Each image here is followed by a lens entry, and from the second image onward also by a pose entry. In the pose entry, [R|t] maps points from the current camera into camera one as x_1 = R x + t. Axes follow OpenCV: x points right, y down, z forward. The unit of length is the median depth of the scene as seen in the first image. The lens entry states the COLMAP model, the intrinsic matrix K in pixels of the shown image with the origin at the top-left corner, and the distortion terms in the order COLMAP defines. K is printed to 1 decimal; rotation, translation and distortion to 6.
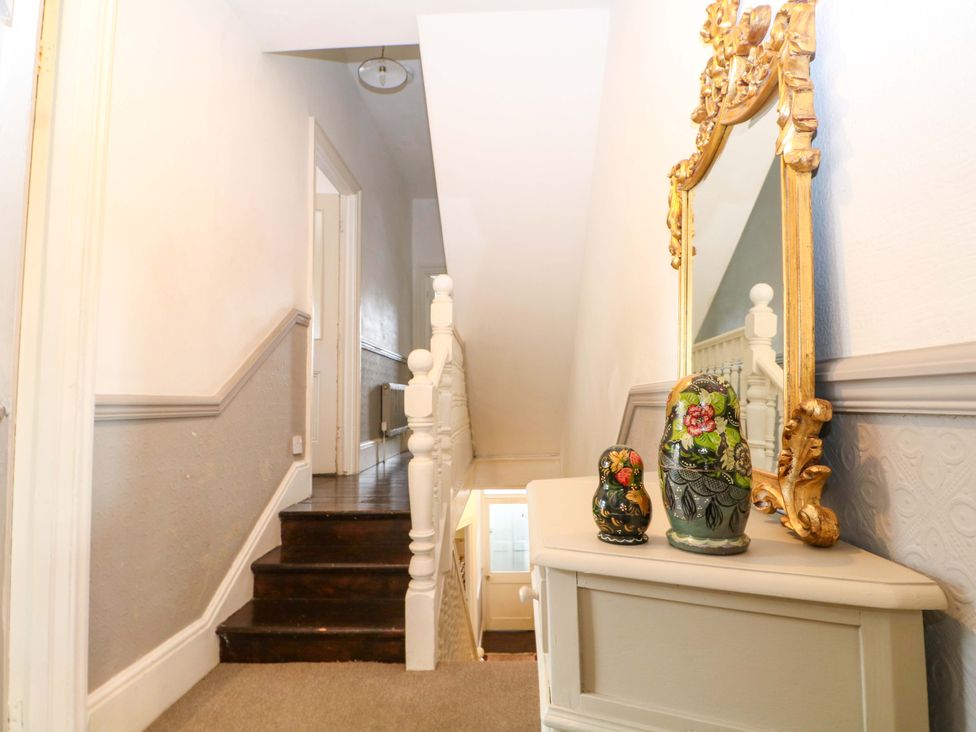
lens RADIAL K [[526.4, 0, 485.7], [0, 526.4, 361.3], [0, 0, 1]] dist [0.001264, -0.011690]
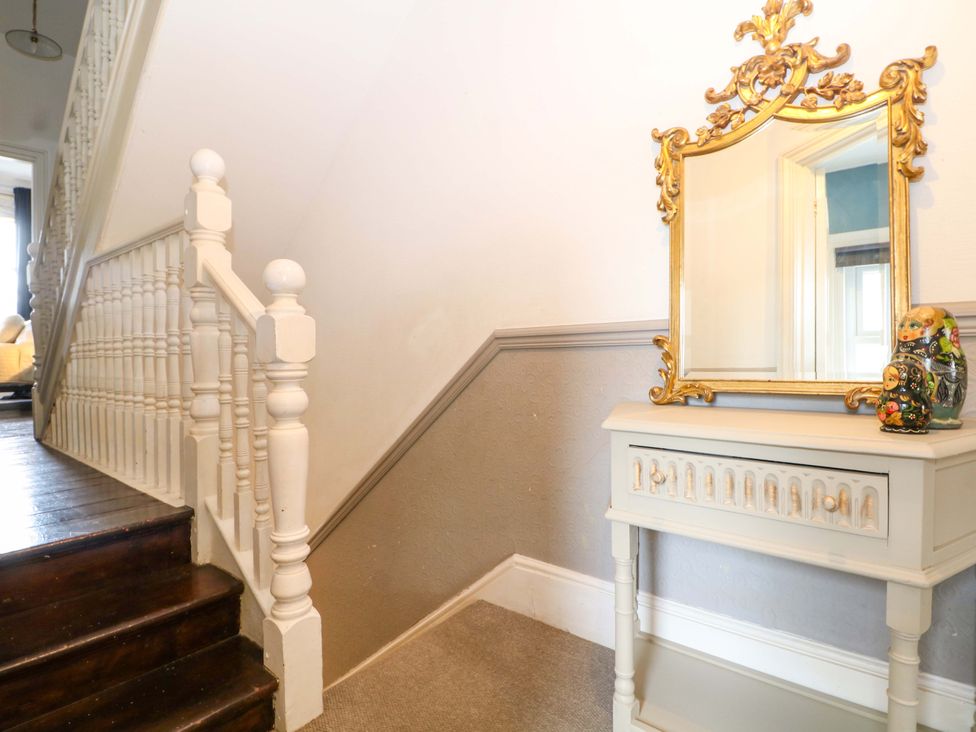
lens RADIAL K [[526.4, 0, 485.7], [0, 526.4, 361.3], [0, 0, 1]] dist [0.001264, -0.011690]
pose [[0.589663, -0.006438, 0.807623, -0.526313], [-0.049816, 0.997774, 0.044325, 0.060913], [-0.806111, -0.066369, 0.588030, 0.412939]]
